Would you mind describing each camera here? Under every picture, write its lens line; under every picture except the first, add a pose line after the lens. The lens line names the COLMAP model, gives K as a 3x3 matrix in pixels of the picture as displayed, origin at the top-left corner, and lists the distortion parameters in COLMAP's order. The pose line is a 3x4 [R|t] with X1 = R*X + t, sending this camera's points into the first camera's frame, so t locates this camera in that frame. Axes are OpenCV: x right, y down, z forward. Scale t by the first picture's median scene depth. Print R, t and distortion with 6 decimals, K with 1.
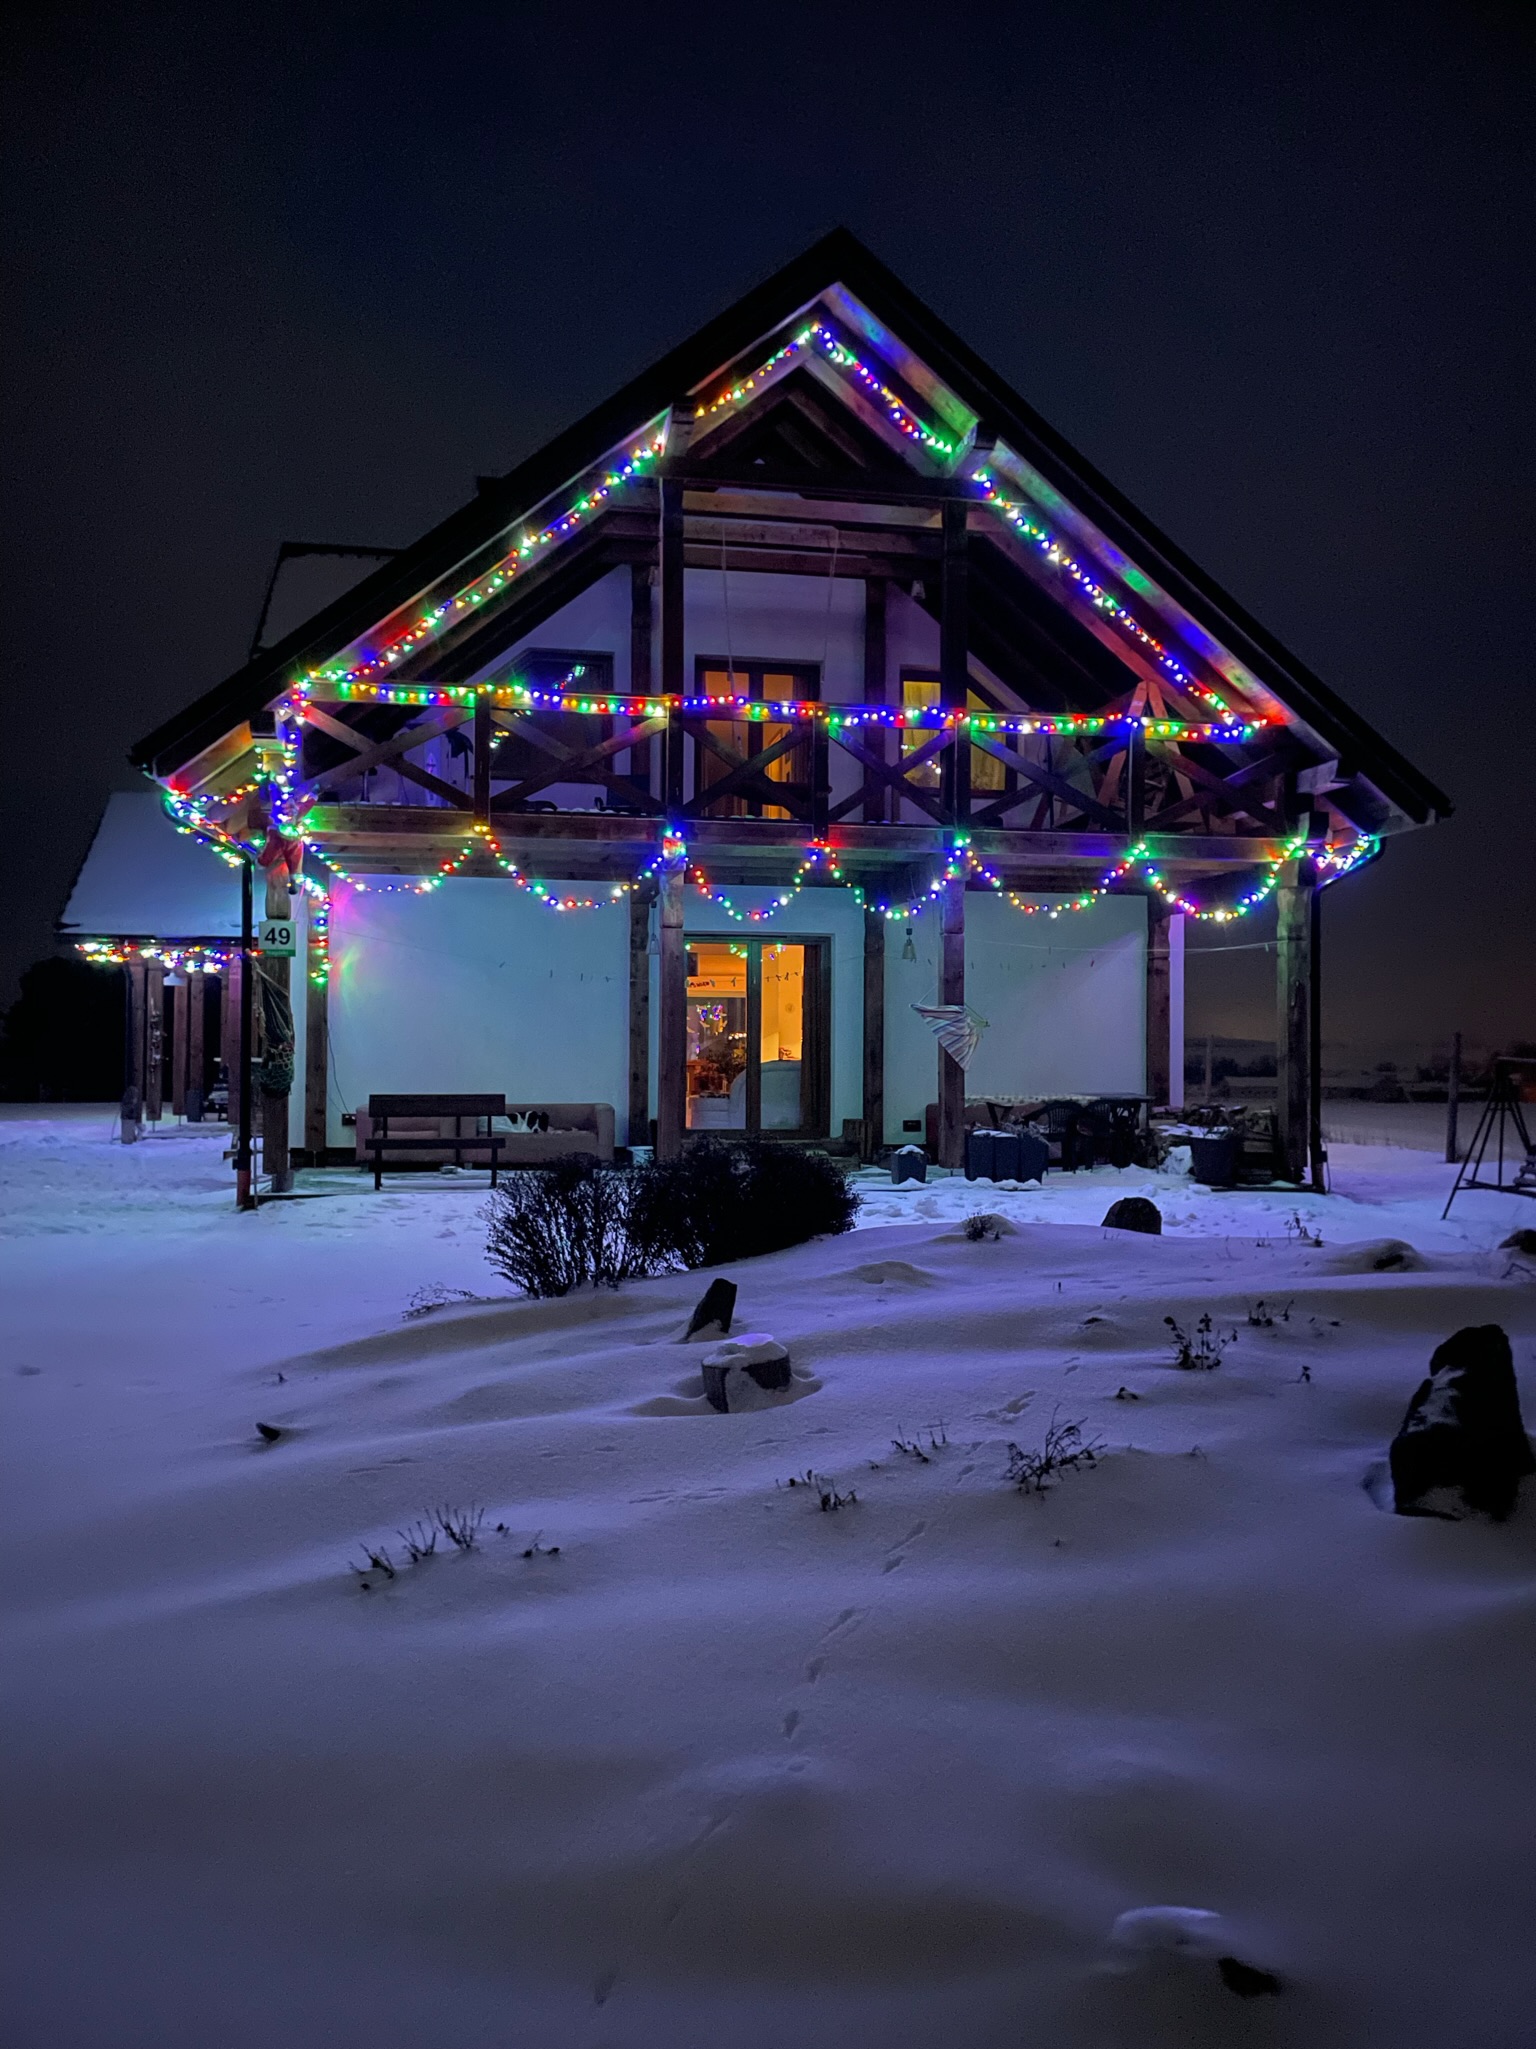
lens RADIAL K [[1562.1, 0, 768.0], [0, 1562.1, 1024.5], [0, 0, 1]] dist [0.073160, -0.001558]
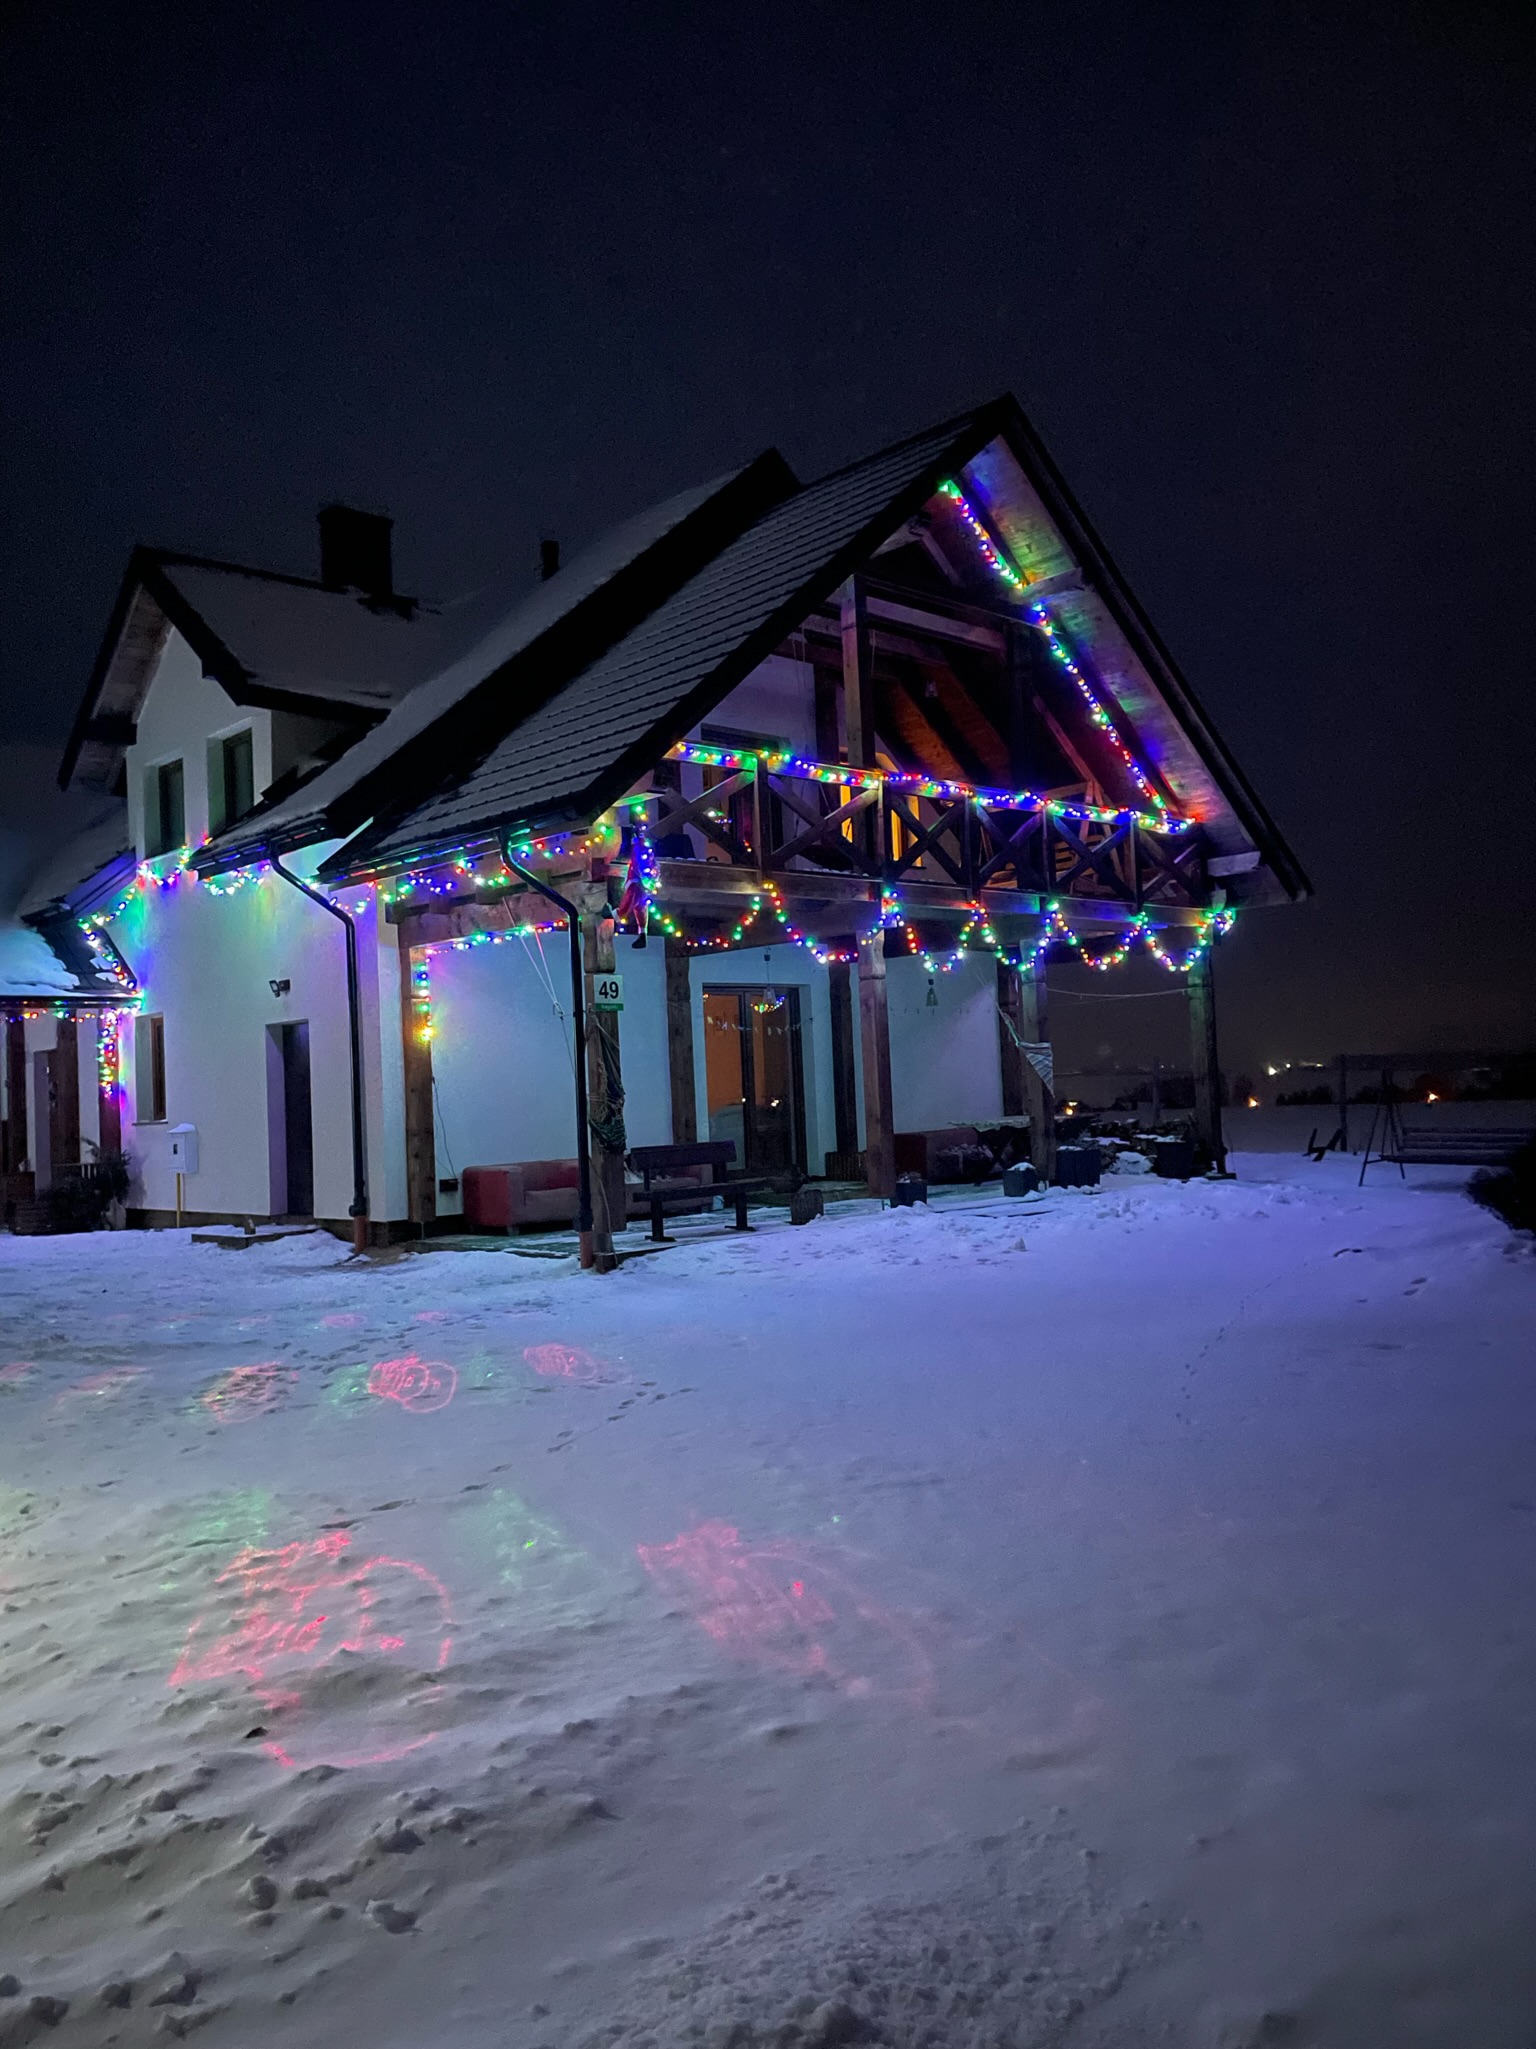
lens RADIAL K [[1562.1, 0, 768.0], [0, 1562.1, 1024.5], [0, 0, 1]] dist [0.073160, -0.001558]
pose [[0.831768, -0.021725, 0.554698, -0.718934], [0.041654, 0.998859, -0.023341, -0.006922], [-0.553559, 0.042520, 0.831724, 0.122484]]
